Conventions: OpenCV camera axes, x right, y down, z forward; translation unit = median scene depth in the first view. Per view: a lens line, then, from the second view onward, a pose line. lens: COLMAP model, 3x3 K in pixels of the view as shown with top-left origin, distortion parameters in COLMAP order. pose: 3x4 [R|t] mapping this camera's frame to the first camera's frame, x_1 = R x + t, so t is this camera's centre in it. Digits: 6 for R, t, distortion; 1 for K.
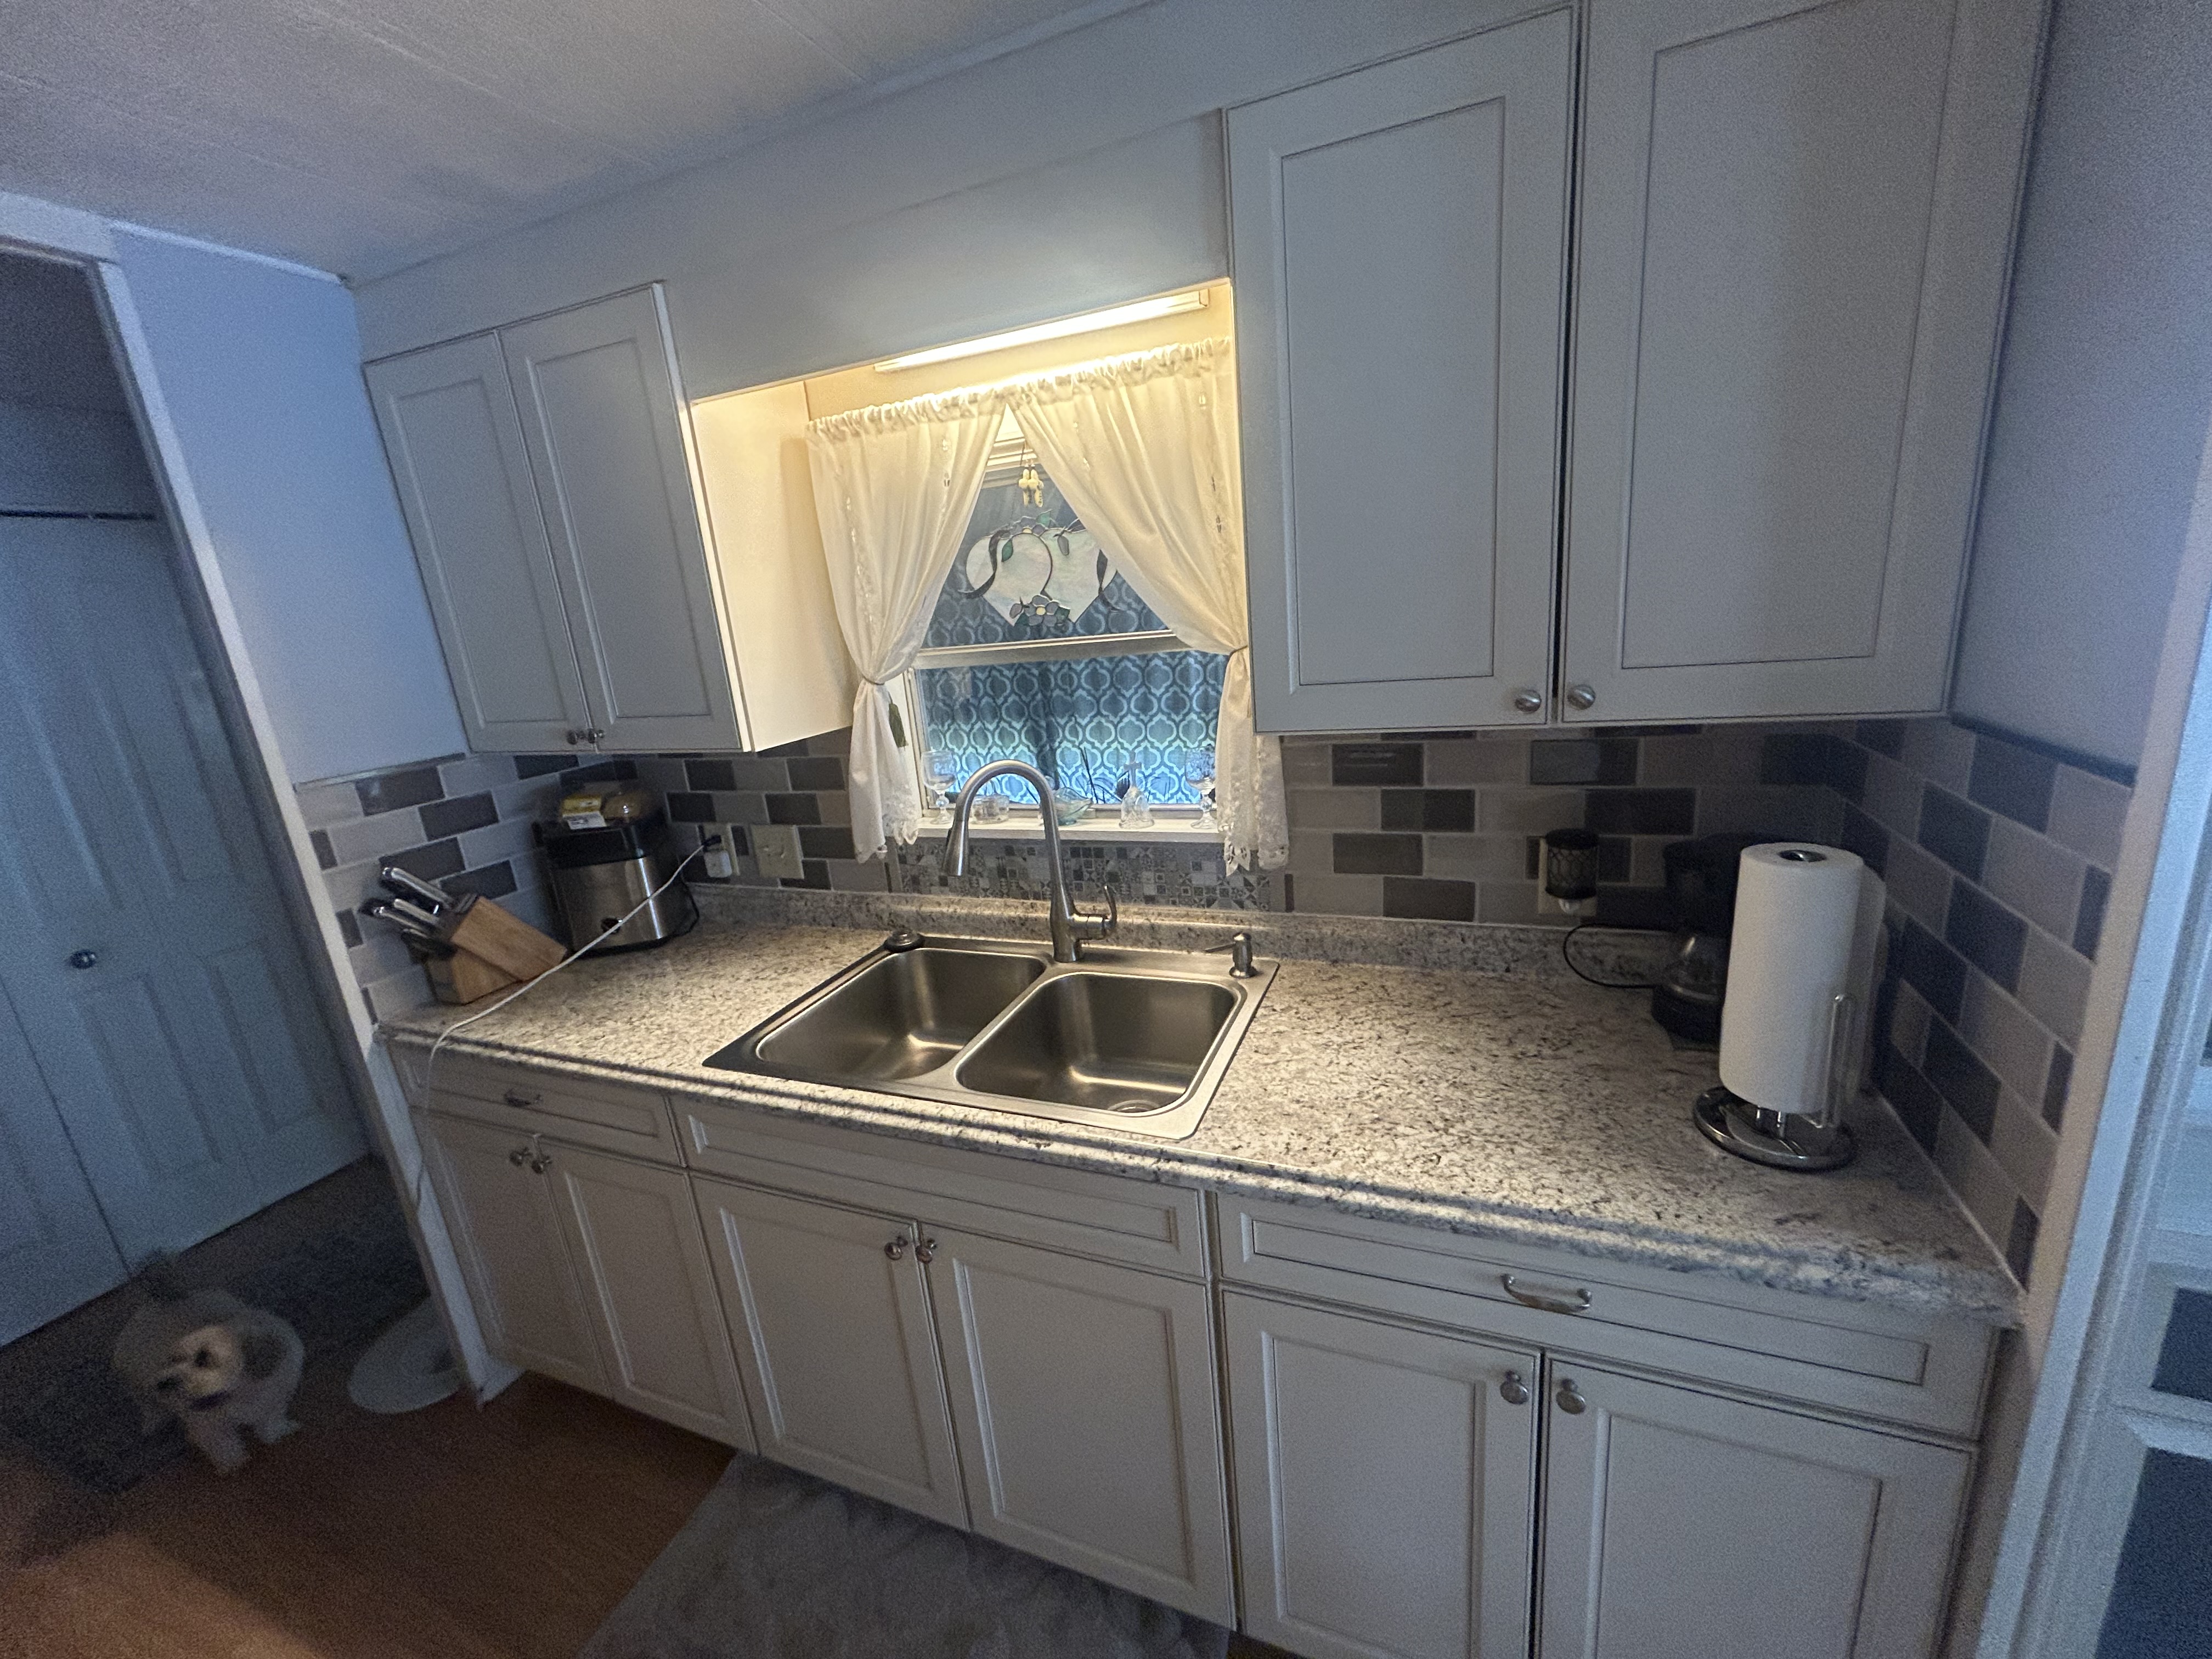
lens RADIAL K [[885.8, 0, 1106.0], [0, 885.8, 829.5], [0, 0, 1]] dist [0.000471, 0.000244]
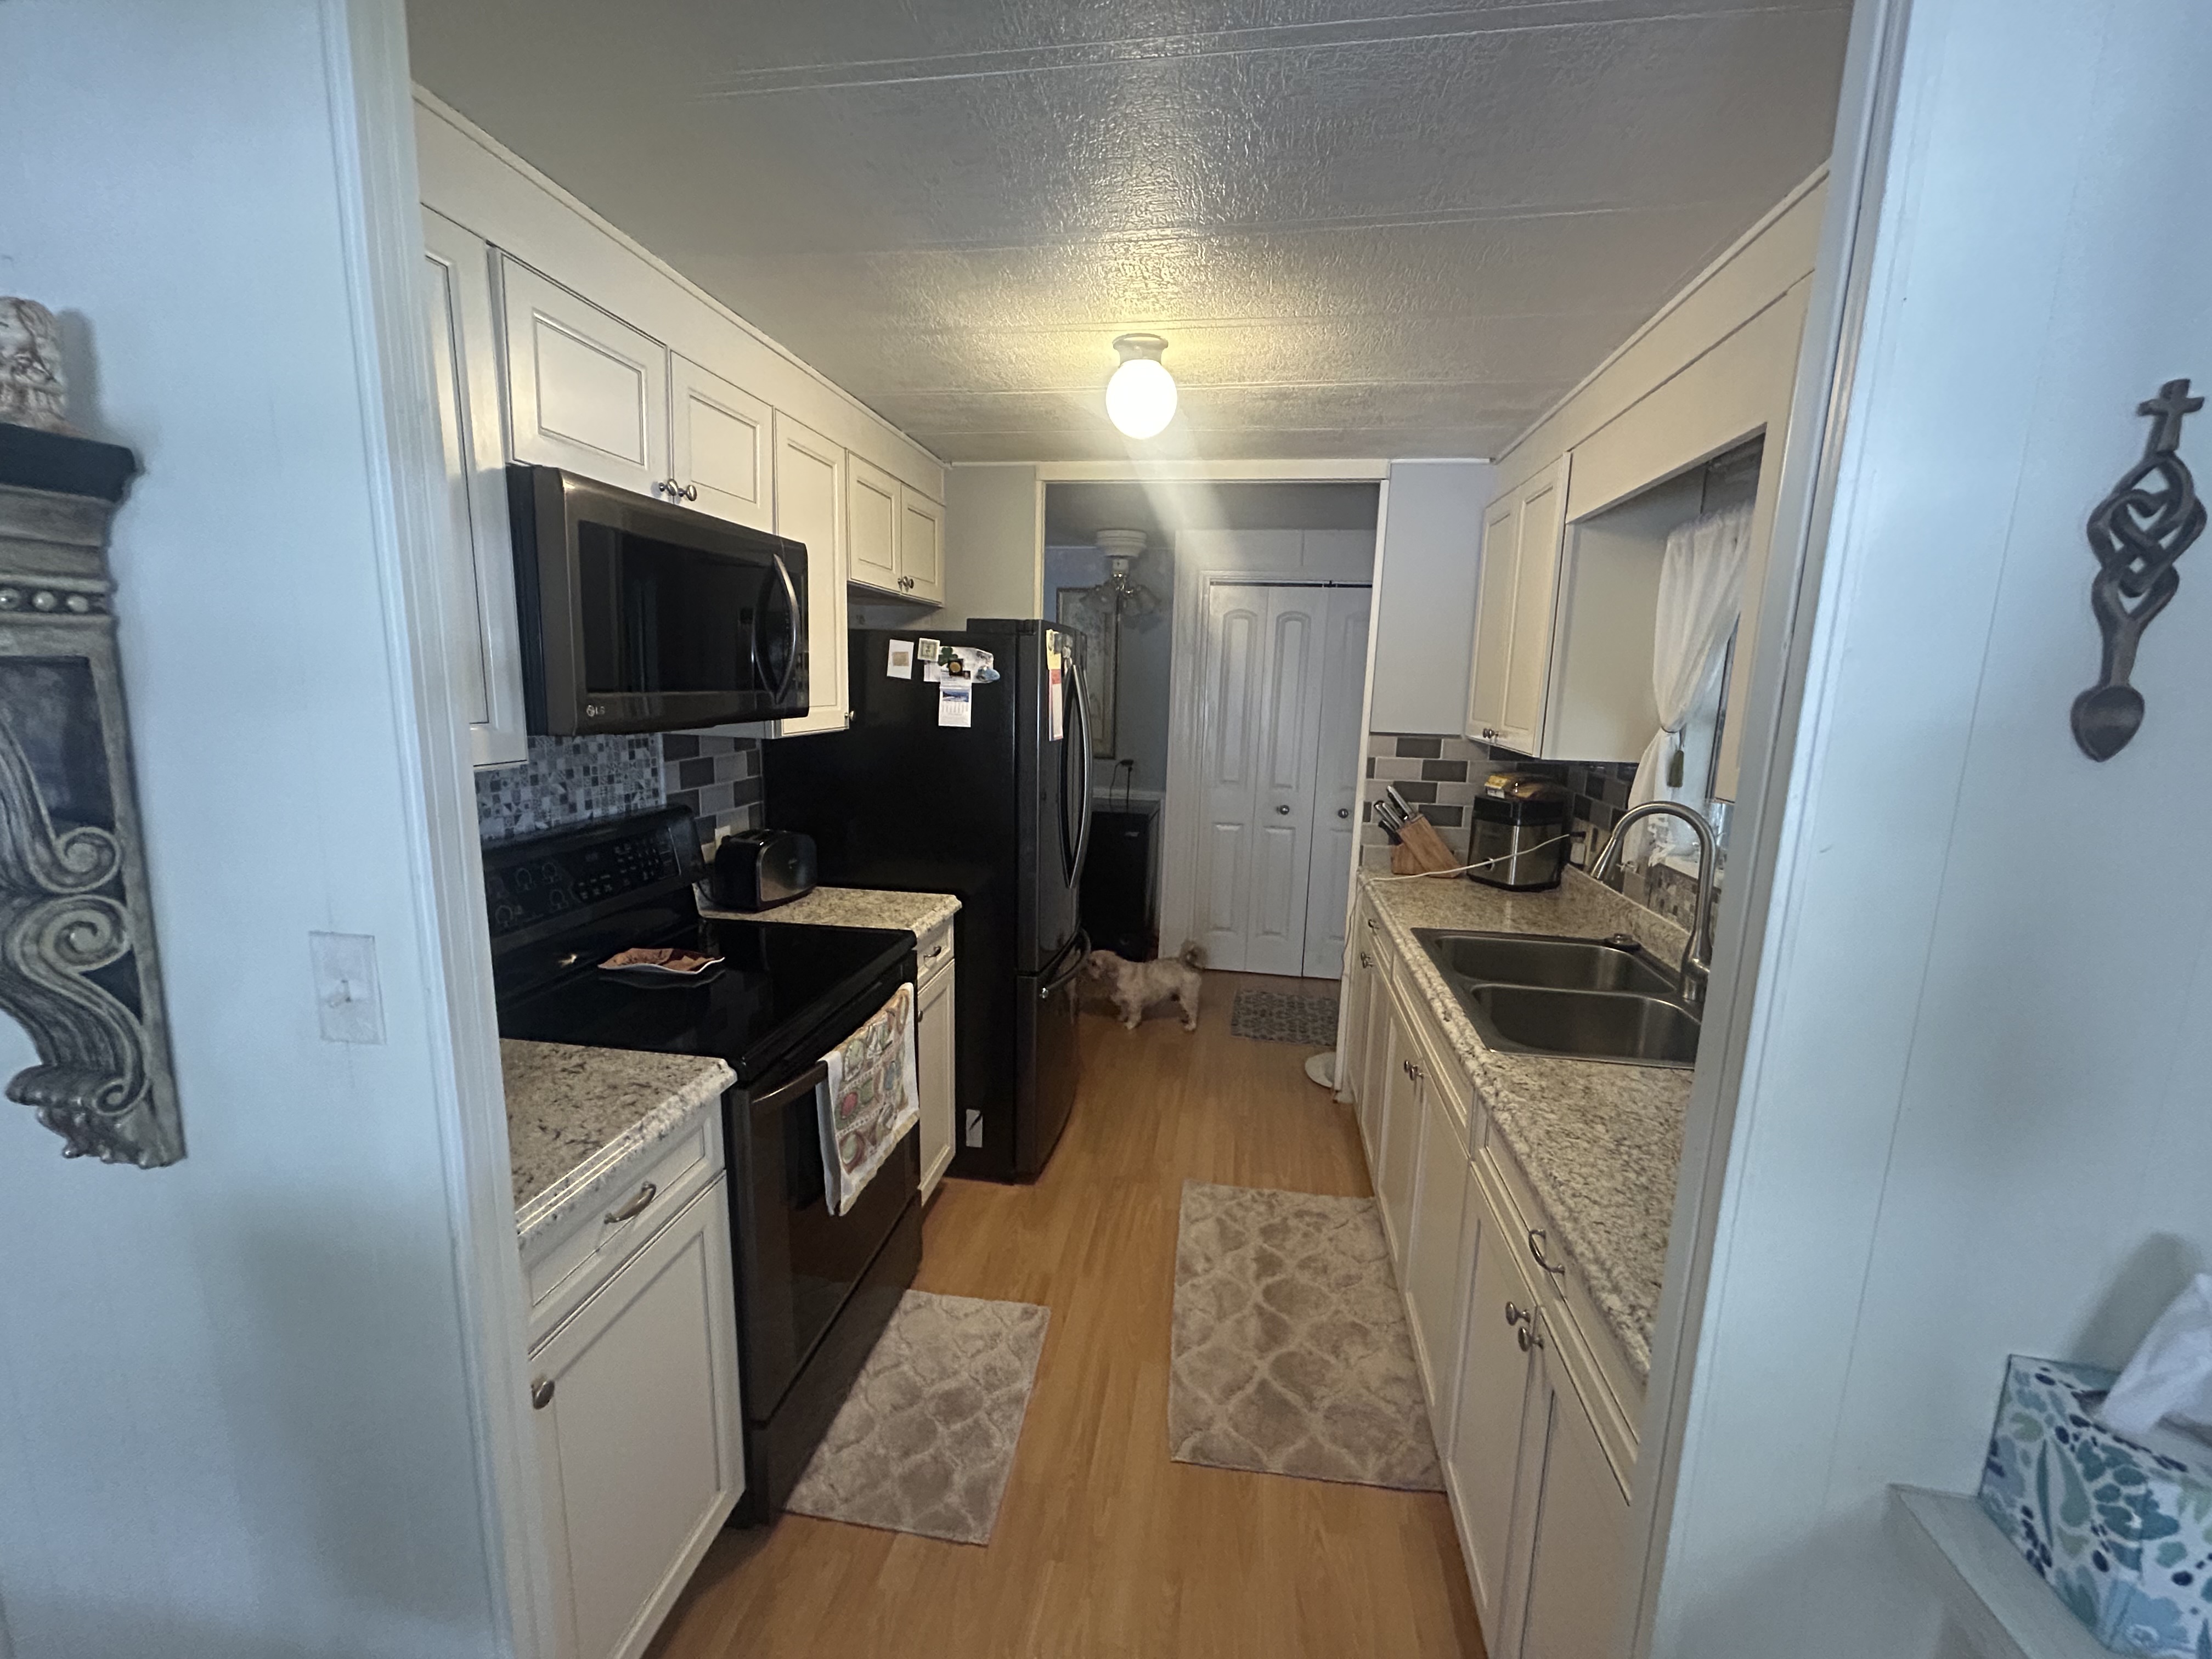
lens RADIAL K [[885.8, 0, 1106.0], [0, 885.8, 829.5], [0, 0, 1]] dist [0.000471, 0.000244]
pose [[0.221499, 0.260343, -0.939766, 0.762287], [-0.294179, 0.936646, 0.190142, -0.044760], [0.929730, 0.234343, 0.284053, -0.033911]]
